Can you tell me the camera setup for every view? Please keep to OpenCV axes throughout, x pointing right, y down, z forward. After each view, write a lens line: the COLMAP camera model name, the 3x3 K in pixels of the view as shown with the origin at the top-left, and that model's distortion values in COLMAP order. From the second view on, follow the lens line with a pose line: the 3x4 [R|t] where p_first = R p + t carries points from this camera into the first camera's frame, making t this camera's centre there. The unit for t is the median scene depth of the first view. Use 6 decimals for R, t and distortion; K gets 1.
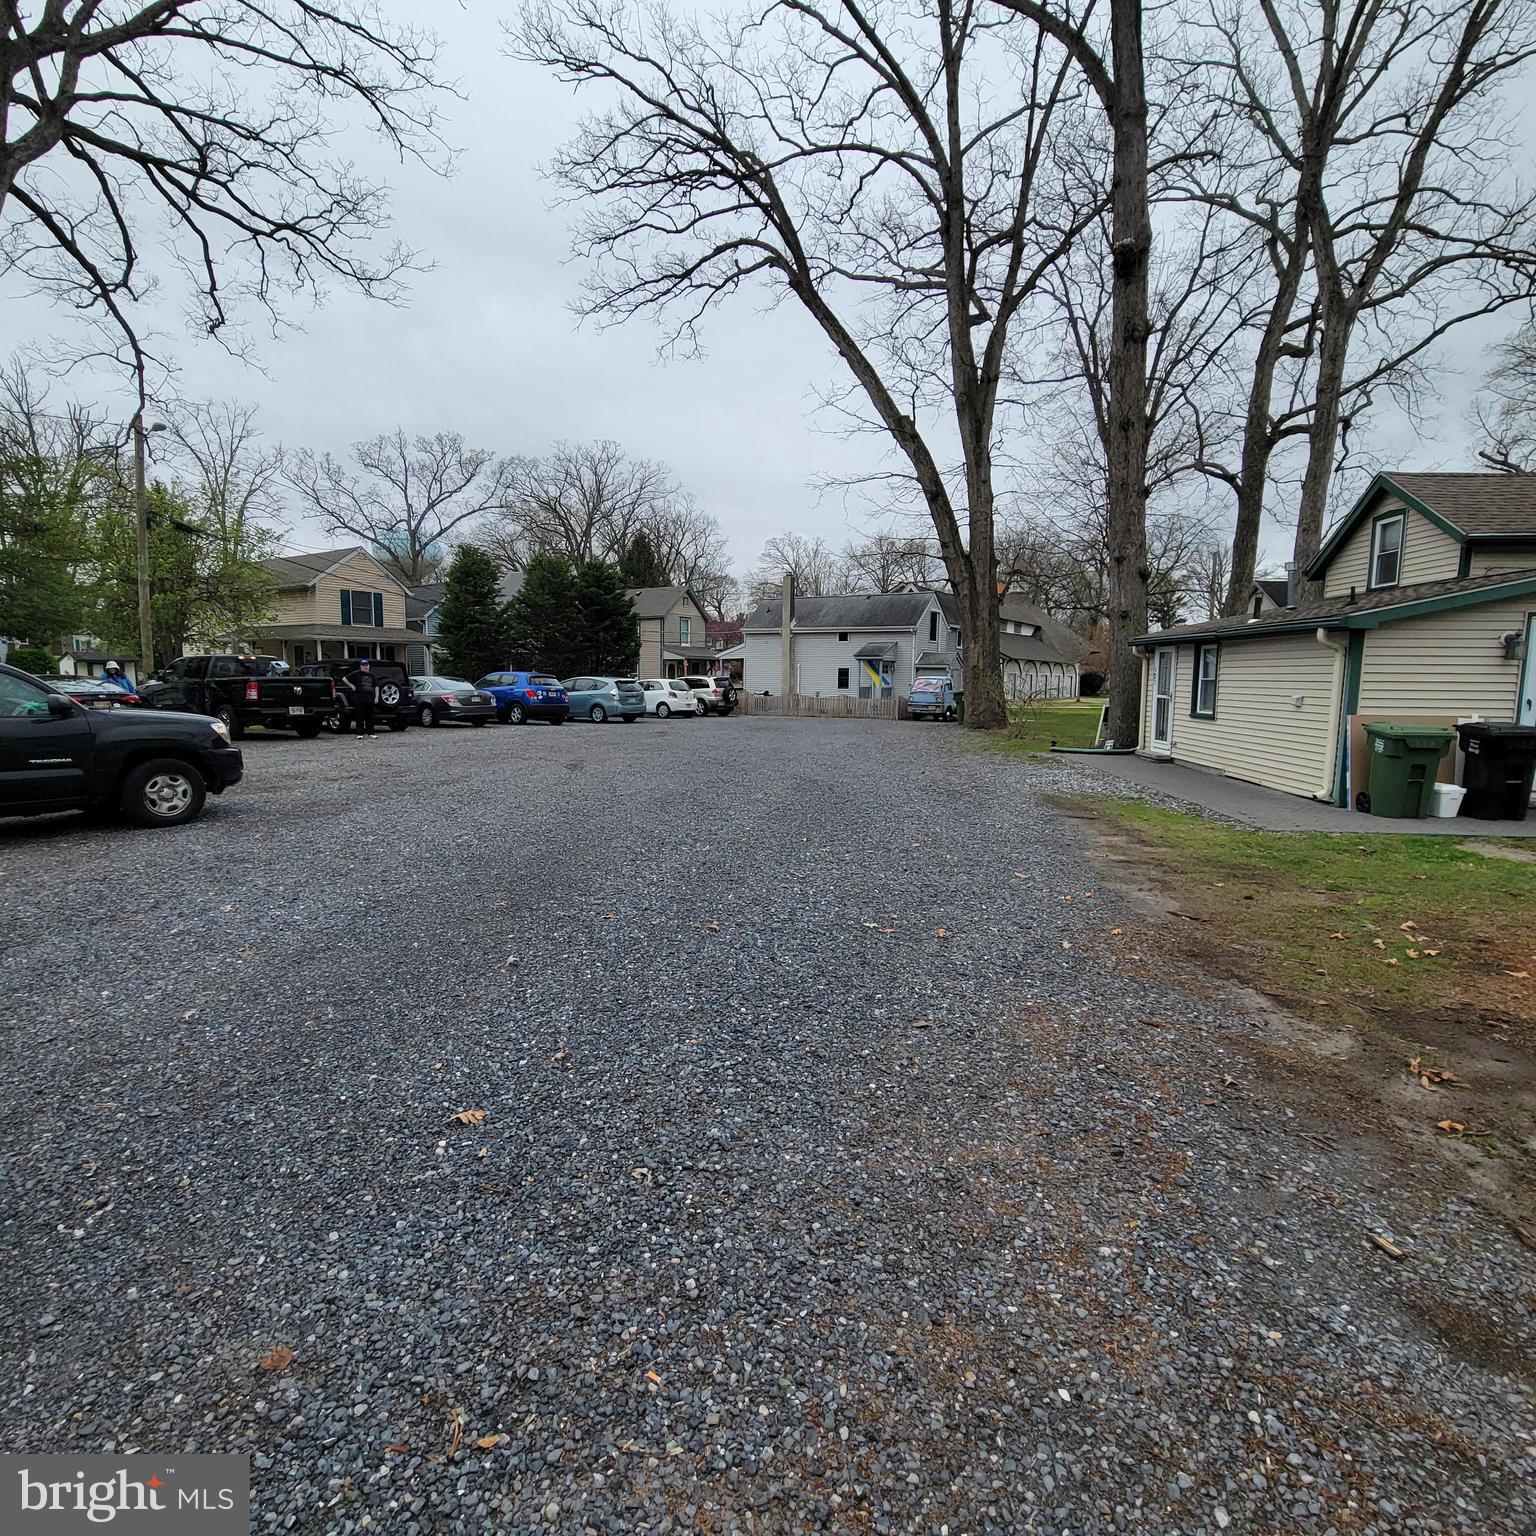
lens RADIAL K [[829.9, 0, 764.1], [0, 829.9, 773.6], [0, 0, 1]] dist [0.004240, -0.003371]
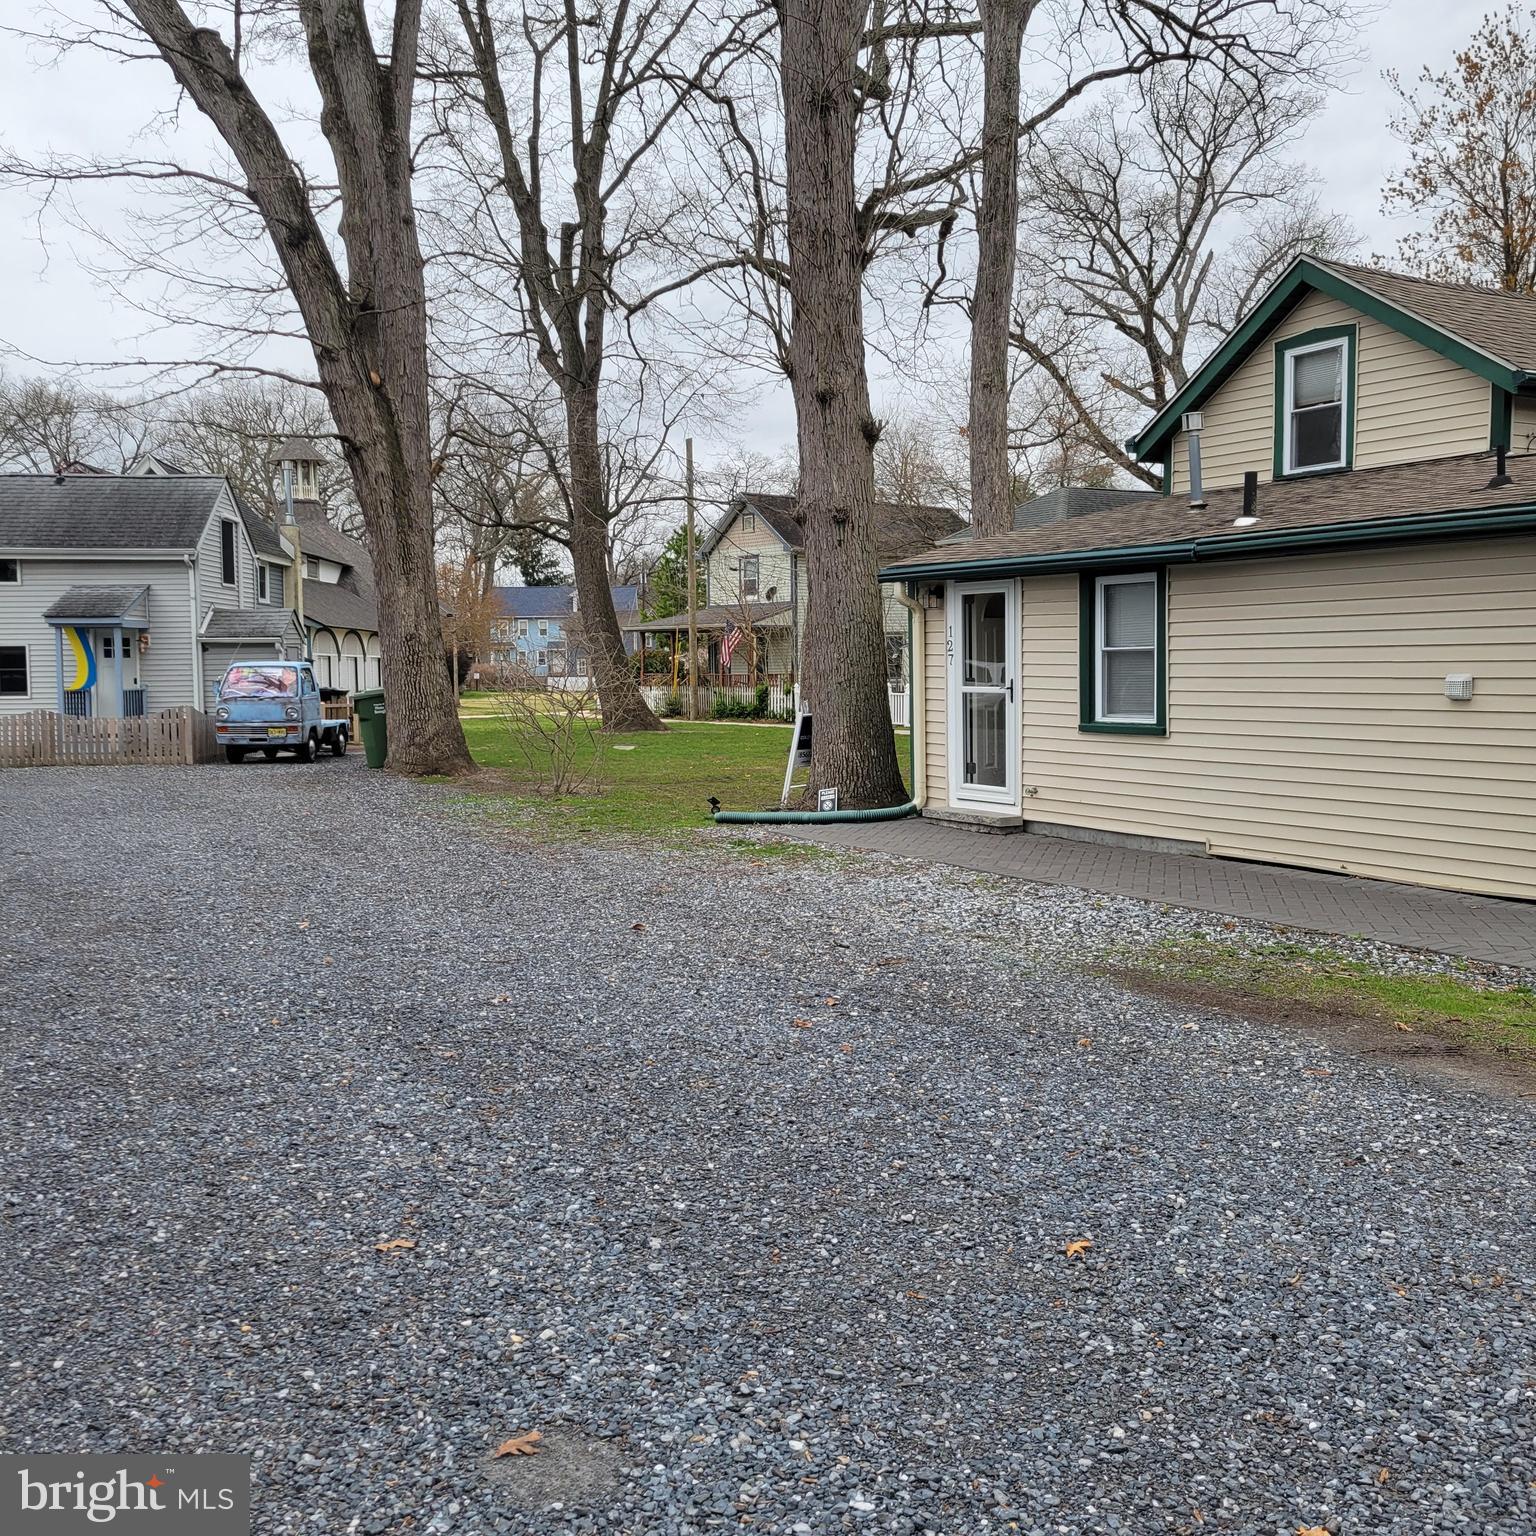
lens RADIAL K [[1526.9, 0, 773.3], [0, 1526.9, 760.9], [0, 0, 1]] dist [0.041037, 0.000000]
pose [[0.812080, -0.057534, 0.580703, -0.093986], [0.088123, 0.995806, -0.024575, -0.036653], [-0.576854, 0.071130, 0.813744, 0.325856]]
